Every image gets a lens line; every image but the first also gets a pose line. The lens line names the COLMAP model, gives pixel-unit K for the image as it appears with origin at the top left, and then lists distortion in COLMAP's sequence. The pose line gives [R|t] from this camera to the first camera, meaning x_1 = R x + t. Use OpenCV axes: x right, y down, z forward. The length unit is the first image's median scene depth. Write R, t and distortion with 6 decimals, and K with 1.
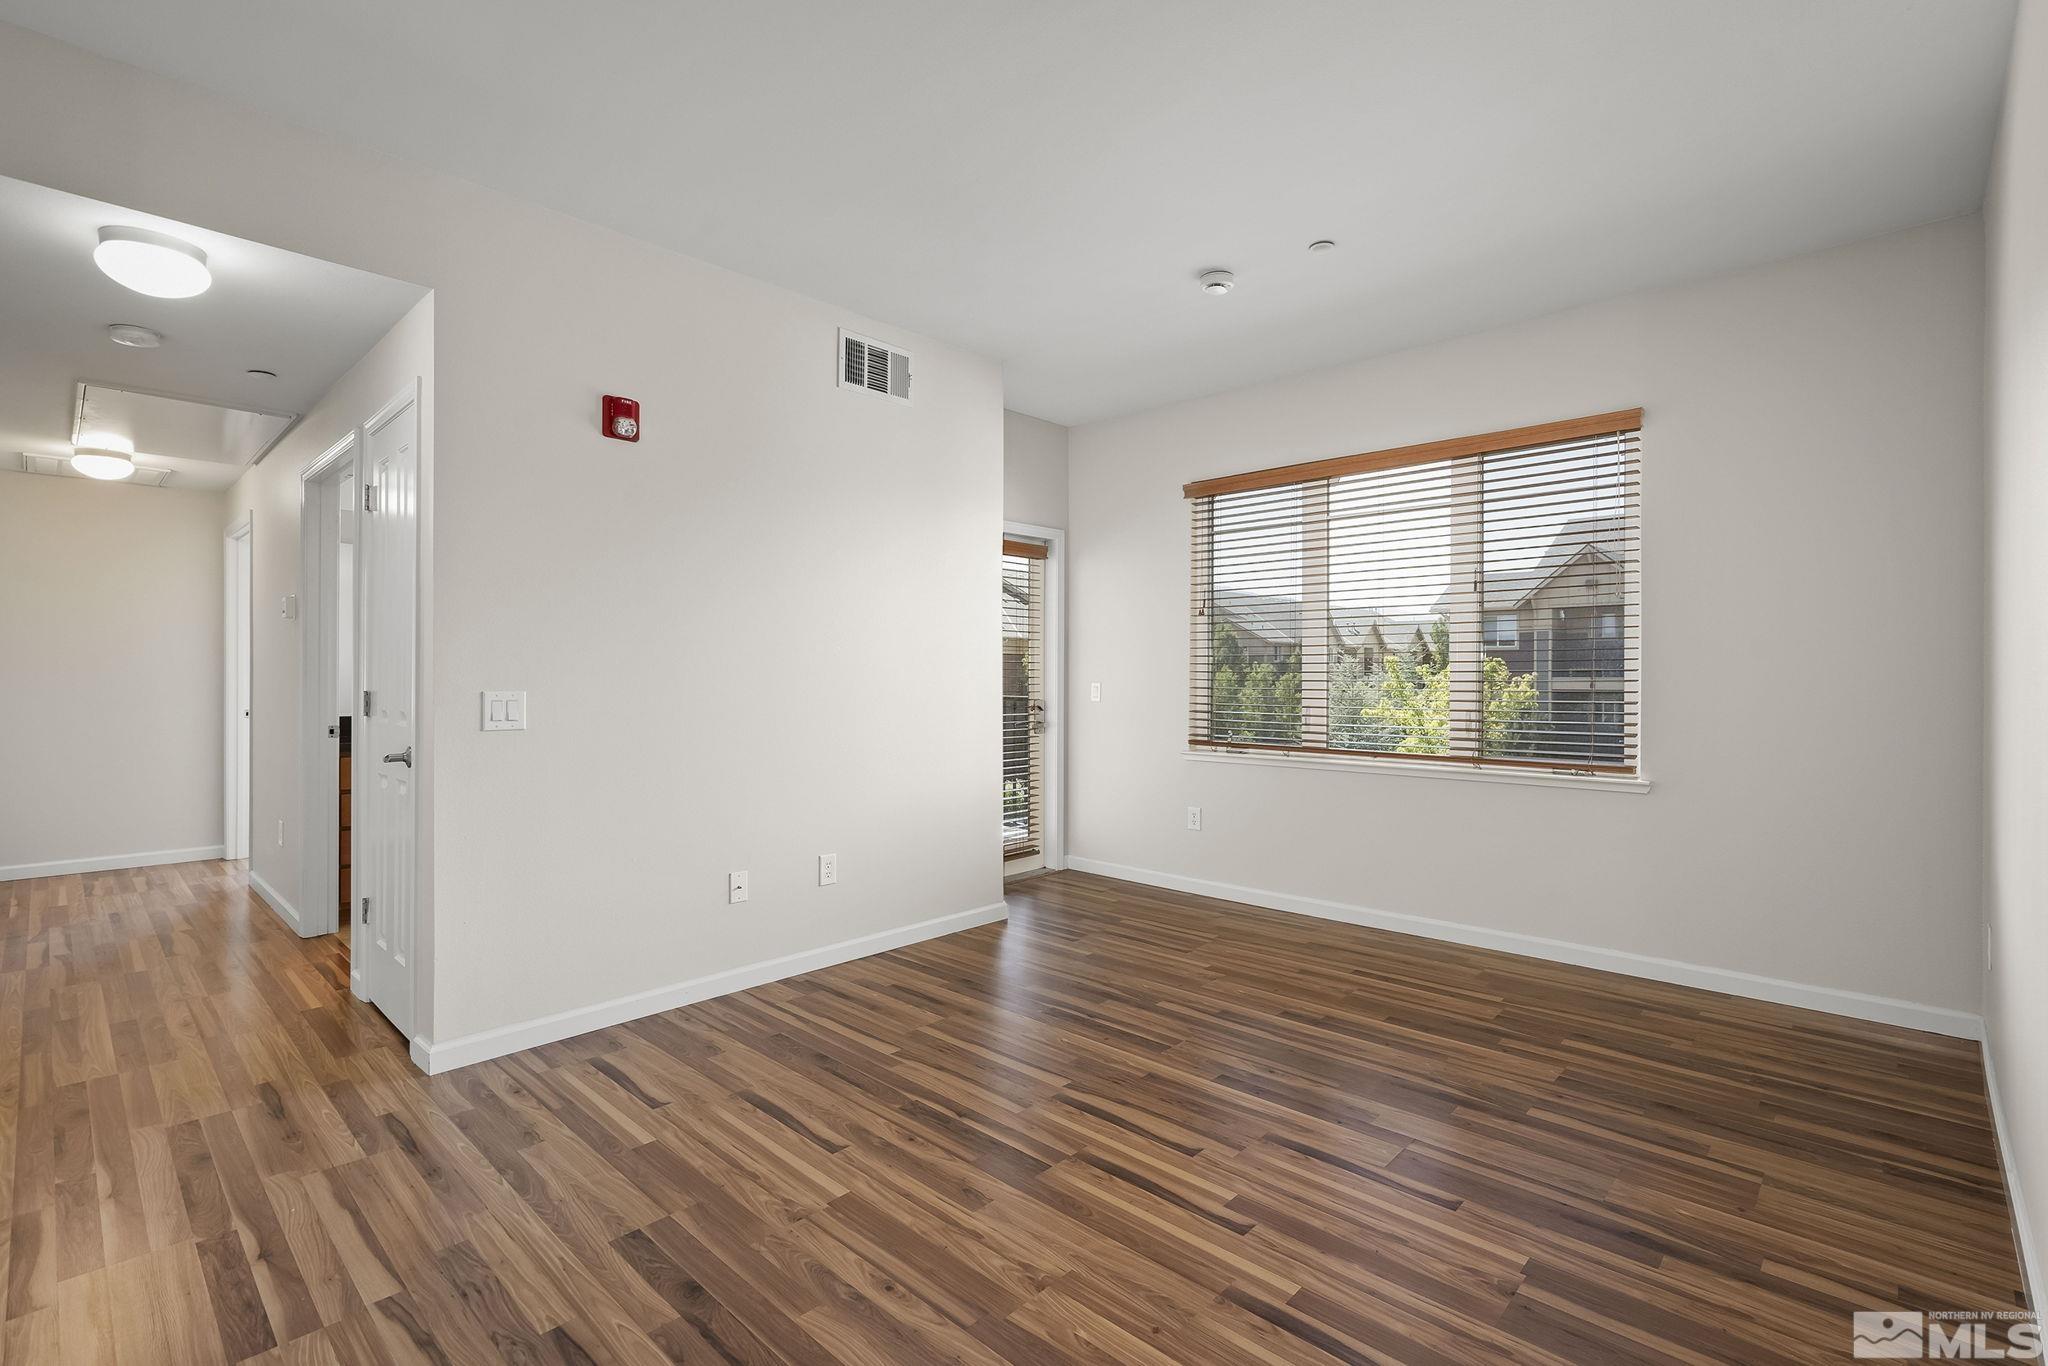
lens RADIAL K [[929.3, 0, 1012.3], [0, 929.3, 678.1], [0, 0, 1]] dist [-0.003575, -0.000629]
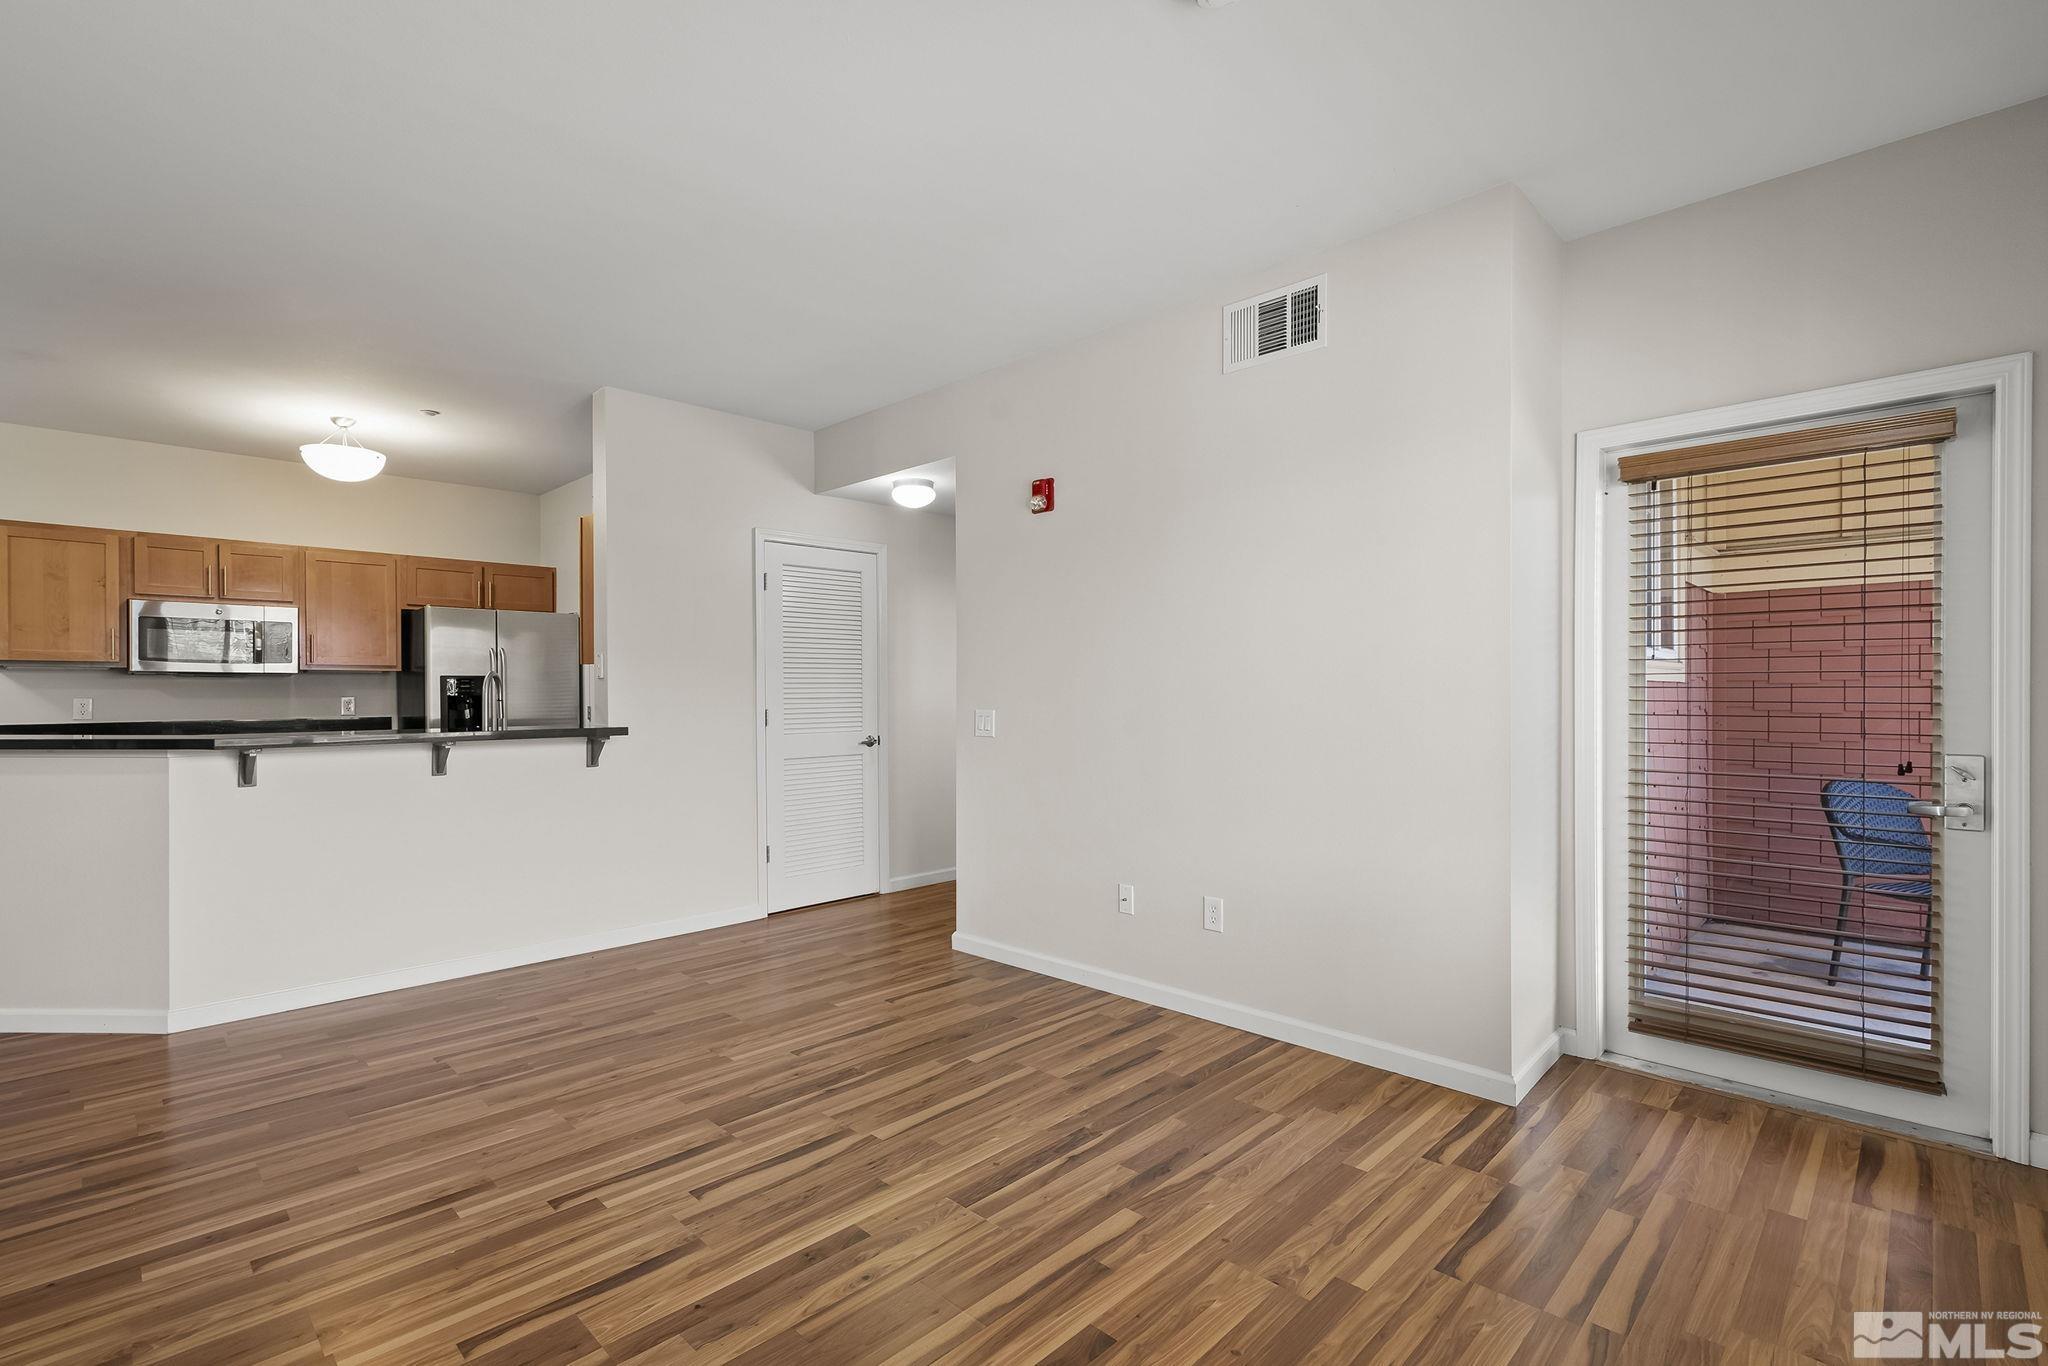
lens RADIAL K [[938.2, 0, 1024.0], [0, 938.2, 683.0], [0, 0, 1]] dist [-0.003524, -0.000130]
pose [[-0.012558, -0.012474, -0.999843, 0.873263], [0.000617, 0.999922, -0.012483, -0.007975], [0.999921, -0.000773, -0.012549, 1.005326]]
